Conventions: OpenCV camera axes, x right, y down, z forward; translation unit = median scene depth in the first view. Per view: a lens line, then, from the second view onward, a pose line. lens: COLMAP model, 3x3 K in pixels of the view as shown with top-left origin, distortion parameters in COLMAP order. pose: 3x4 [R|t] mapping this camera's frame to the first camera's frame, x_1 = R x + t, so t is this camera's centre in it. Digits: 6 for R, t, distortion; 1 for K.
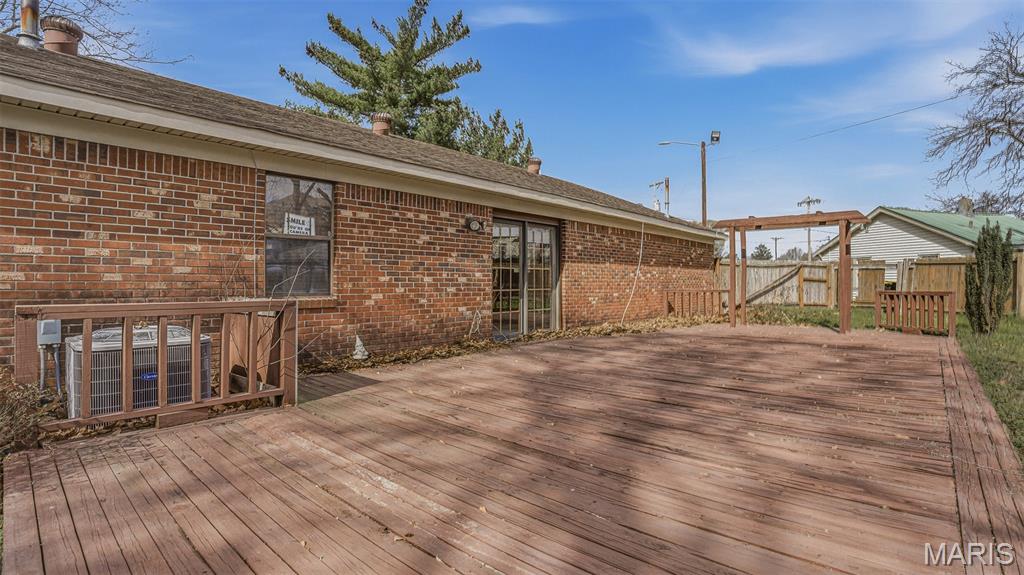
lens RADIAL K [[497.1, 0, 512.0], [0, 497.1, 287.5], [0, 0, 1]] dist [-0.001142, -0.000125]
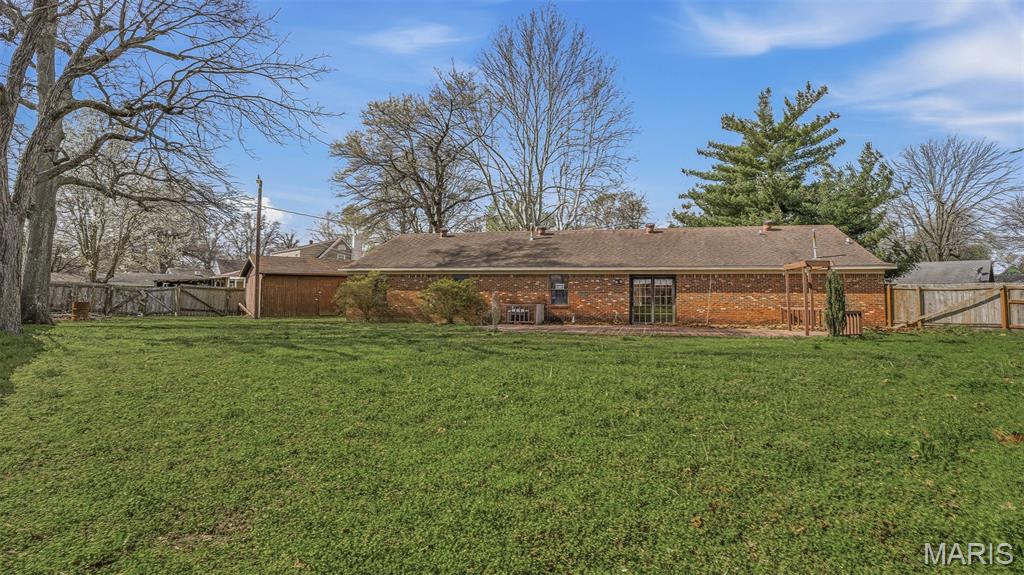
lens RADIAL K [[497.1, 0, 512.0], [0, 497.1, 287.5], [0, 0, 1]] dist [-0.001142, -0.000125]
pose [[0.481512, 0.002945, -0.876435, 1.907146], [-0.008534, 0.999963, -0.001328, -0.074251], [0.876398, 0.008119, 0.481519, -0.815200]]
